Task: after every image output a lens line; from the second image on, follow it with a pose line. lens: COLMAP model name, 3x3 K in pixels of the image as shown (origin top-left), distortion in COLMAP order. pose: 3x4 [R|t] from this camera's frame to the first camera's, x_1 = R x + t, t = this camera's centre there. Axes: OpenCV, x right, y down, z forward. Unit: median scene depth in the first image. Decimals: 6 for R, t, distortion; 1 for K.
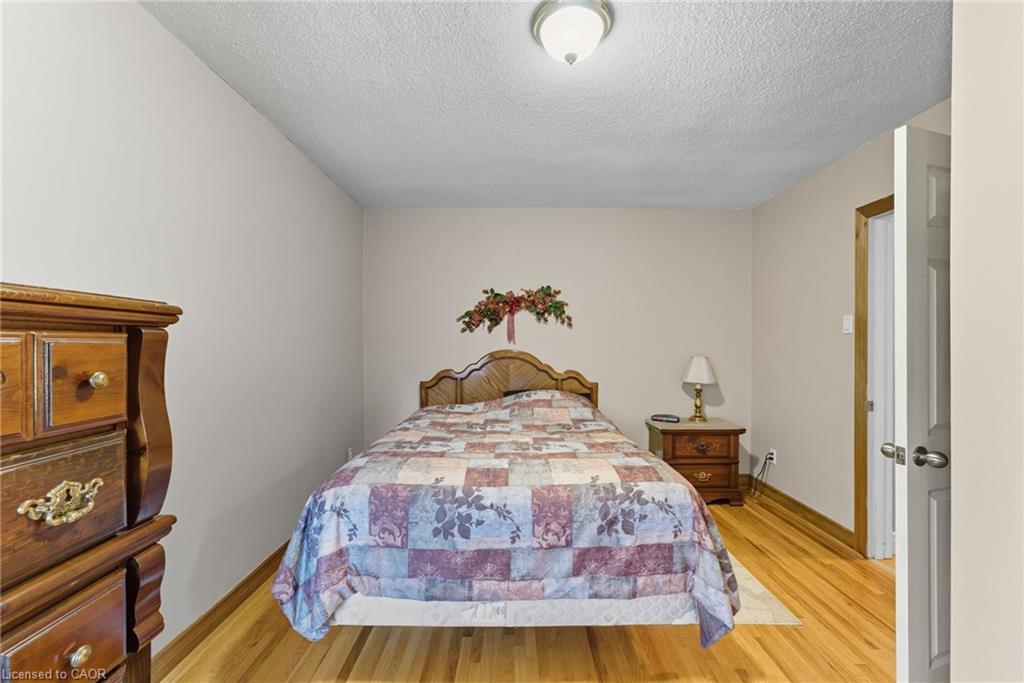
lens RADIAL K [[427.3, 0, 515.2], [0, 427.3, 342.5], [0, 0, 1]] dist [-0.062426, 0.062749]
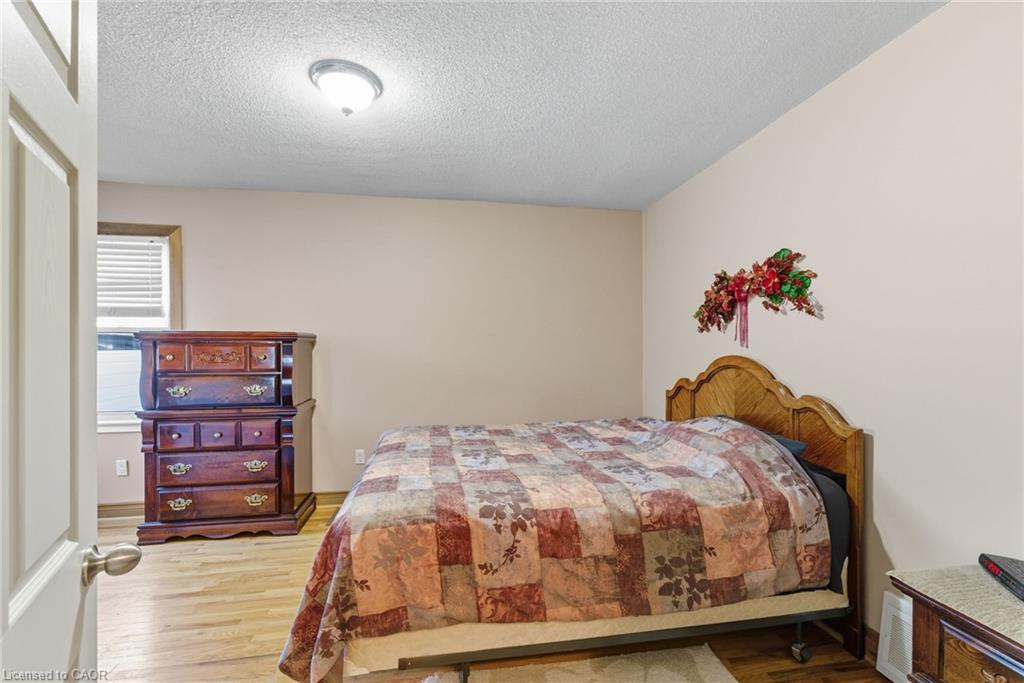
lens RADIAL K [[427.3, 0, 515.2], [0, 427.3, 342.5], [0, 0, 1]] dist [-0.062426, 0.062749]
pose [[0.167979, -0.007309, -0.985764, 0.586418], [0.008284, 0.999948, -0.006002, -0.004004], [0.985756, -0.007158, 0.168030, 0.537519]]
